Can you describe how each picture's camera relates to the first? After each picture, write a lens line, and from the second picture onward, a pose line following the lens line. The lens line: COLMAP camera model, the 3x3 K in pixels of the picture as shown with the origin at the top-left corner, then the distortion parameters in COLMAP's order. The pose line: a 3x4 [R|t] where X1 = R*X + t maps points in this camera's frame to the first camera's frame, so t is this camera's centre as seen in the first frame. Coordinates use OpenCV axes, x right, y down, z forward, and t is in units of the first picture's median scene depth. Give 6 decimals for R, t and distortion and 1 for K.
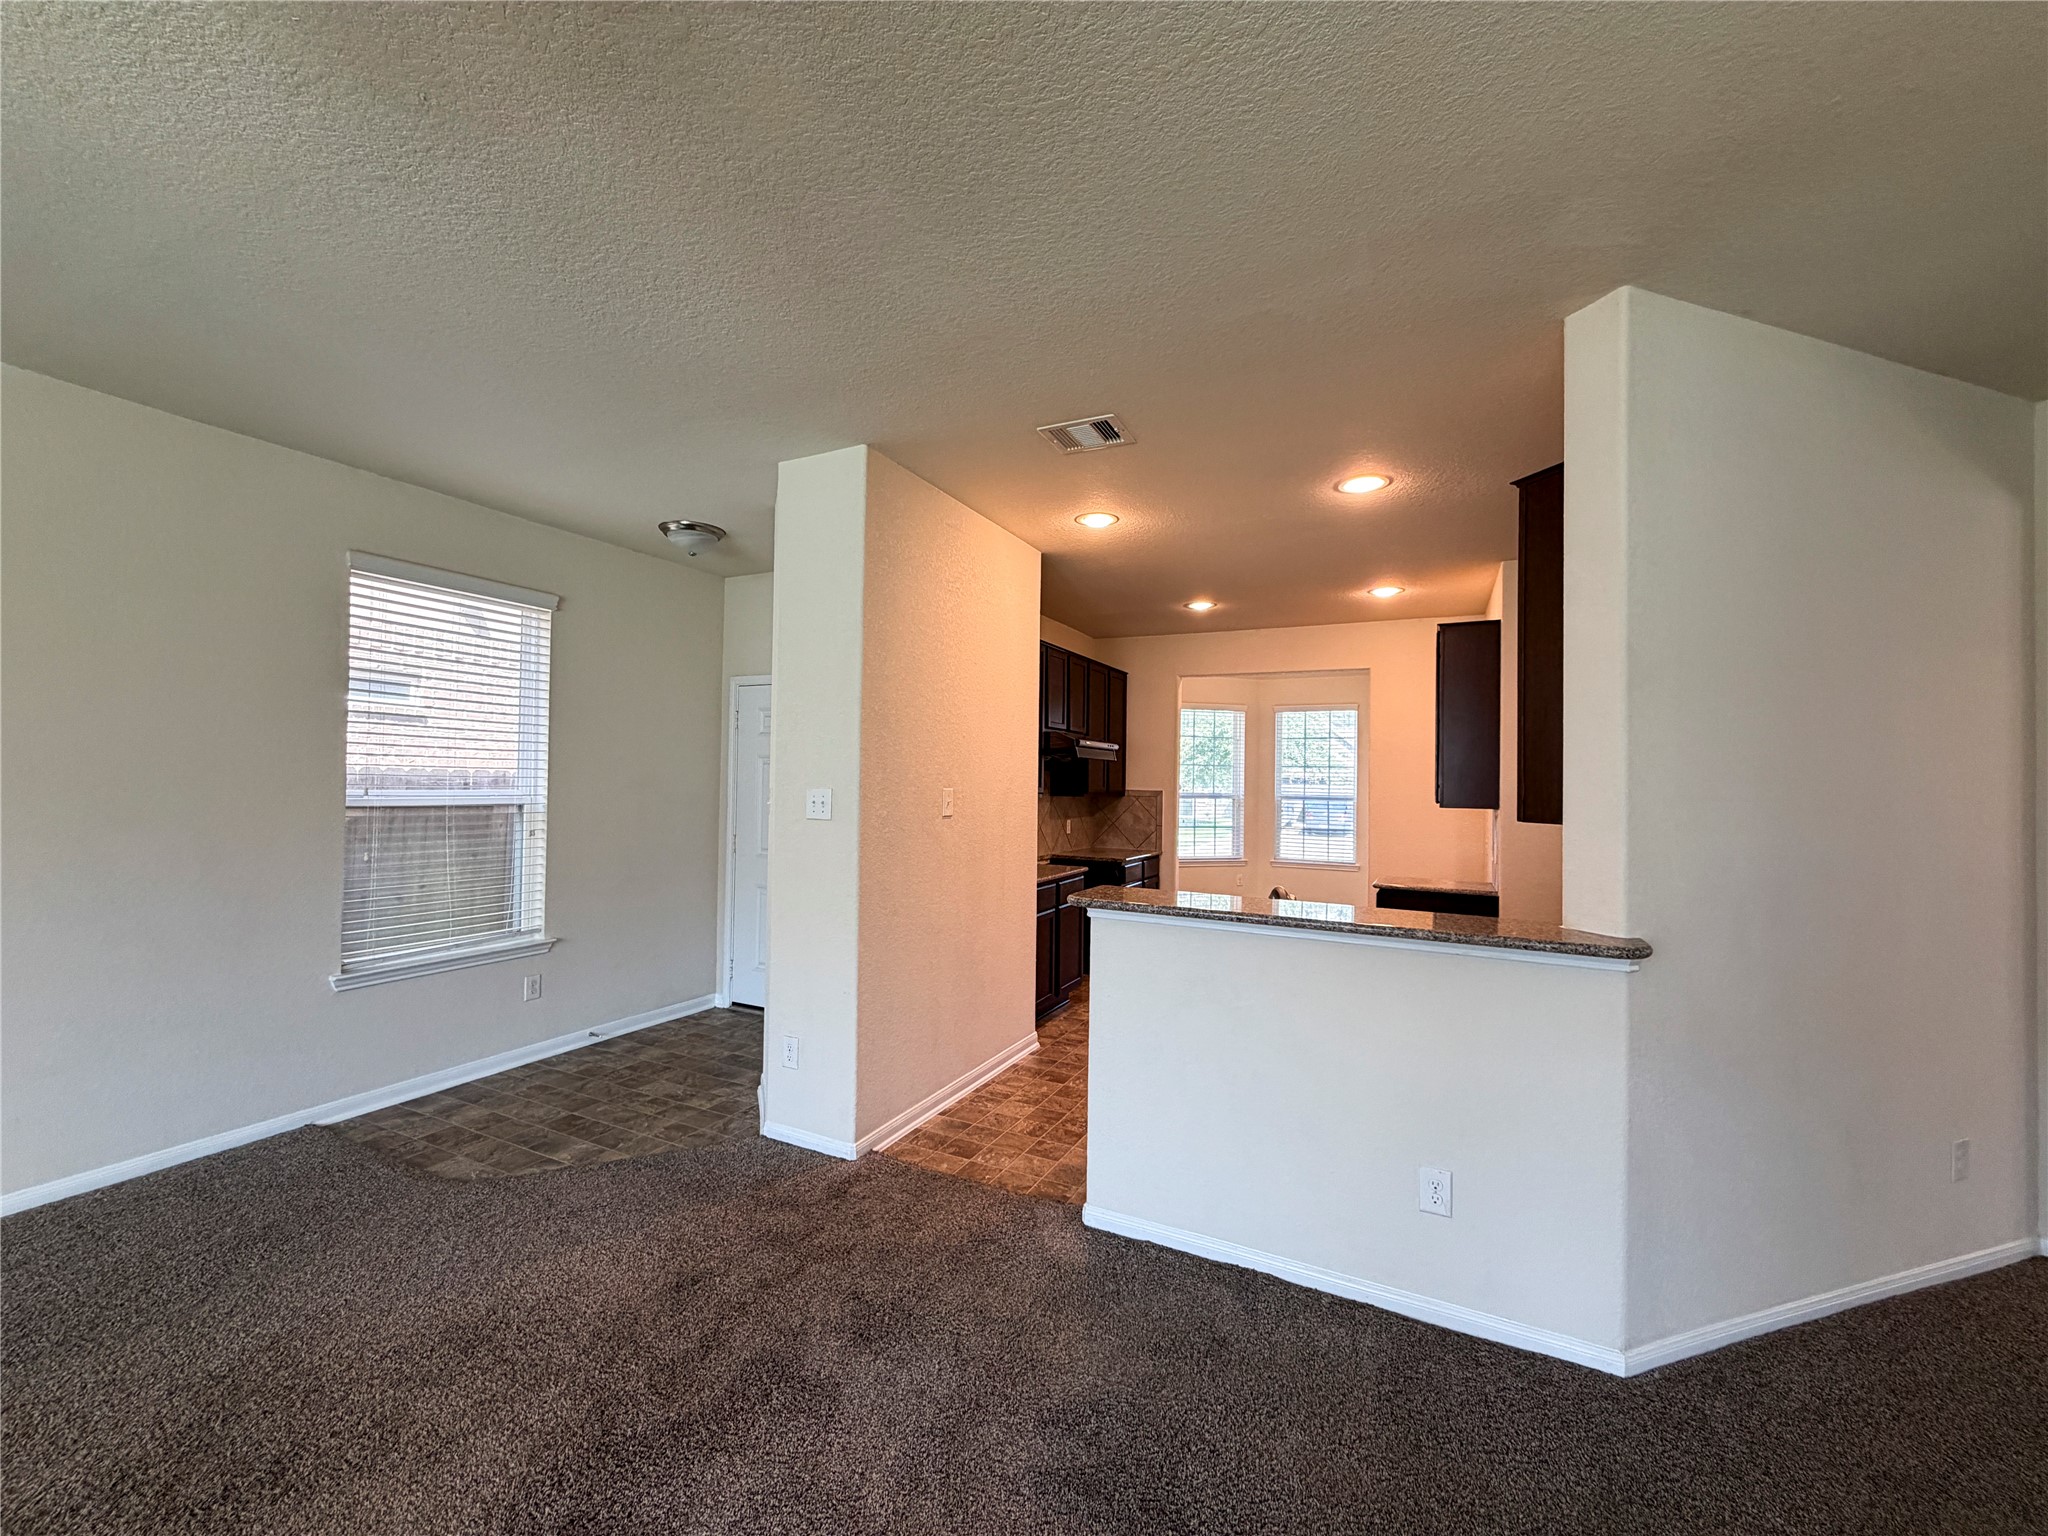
lens RADIAL K [[817.0, 0, 1023.1], [0, 817.0, 771.3], [0, 0, 1]] dist [-0.000470, -0.000191]
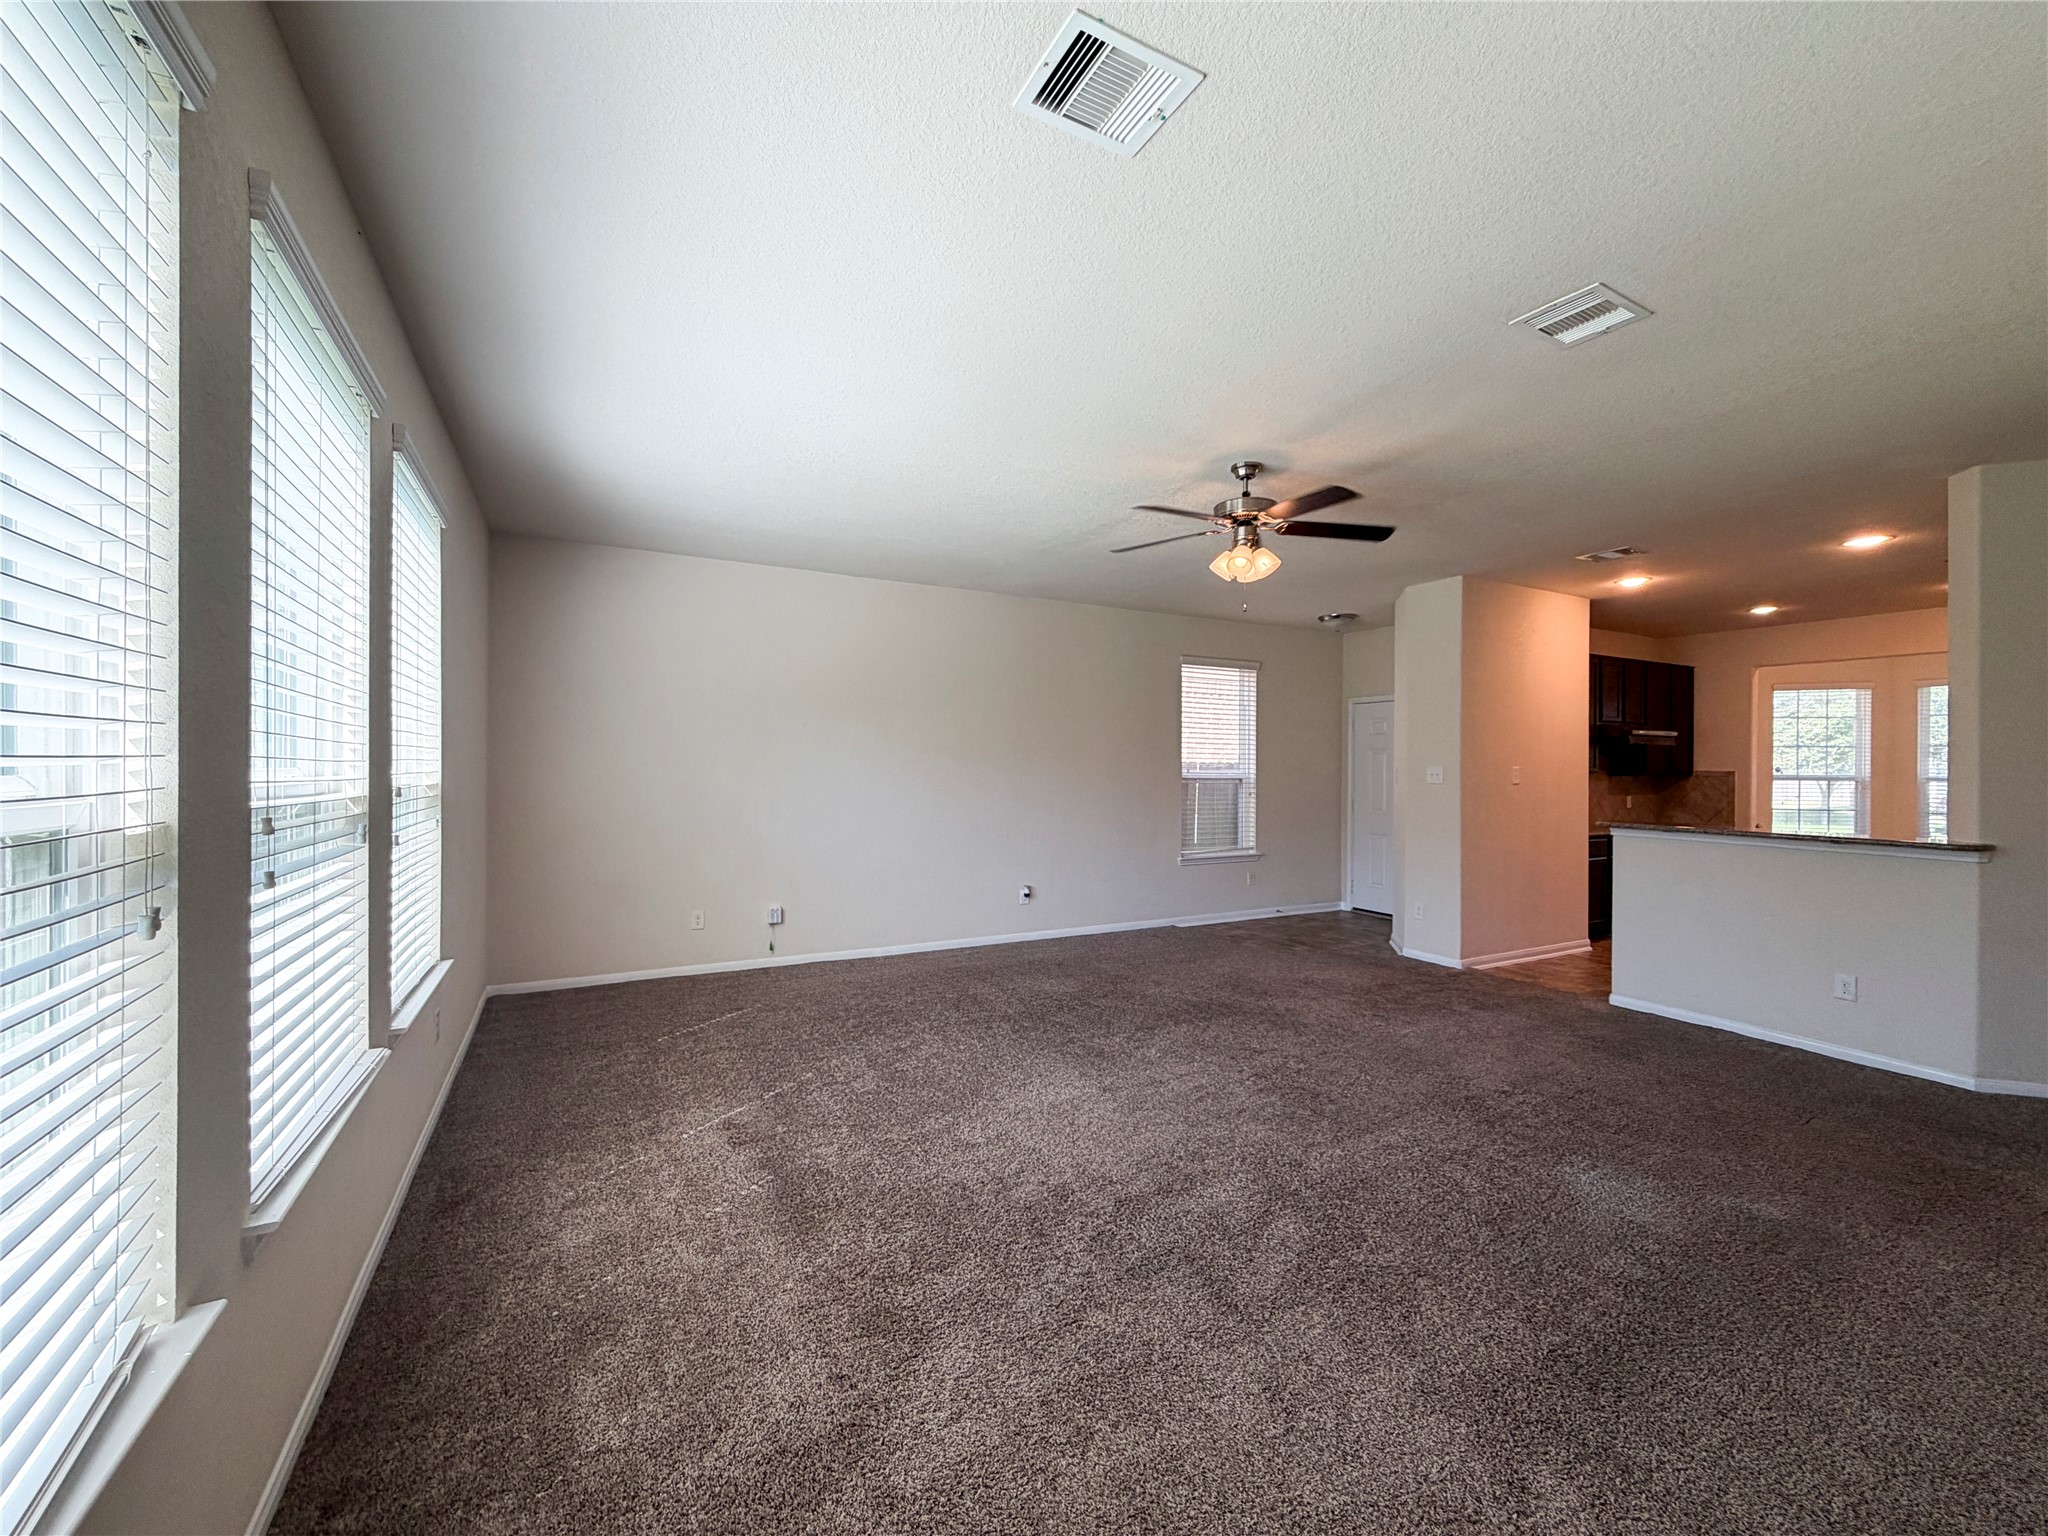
lens RADIAL K [[817.0, 0, 1019.6], [0, 817.0, 768.4], [0, 0, 1]] dist [-0.000470, -0.000191]
pose [[0.813103, -0.010351, -0.582028, 0.043950], [0.014621, 0.999890, 0.002643, 0.004917], [0.581937, -0.010659, 0.813164, -0.772884]]
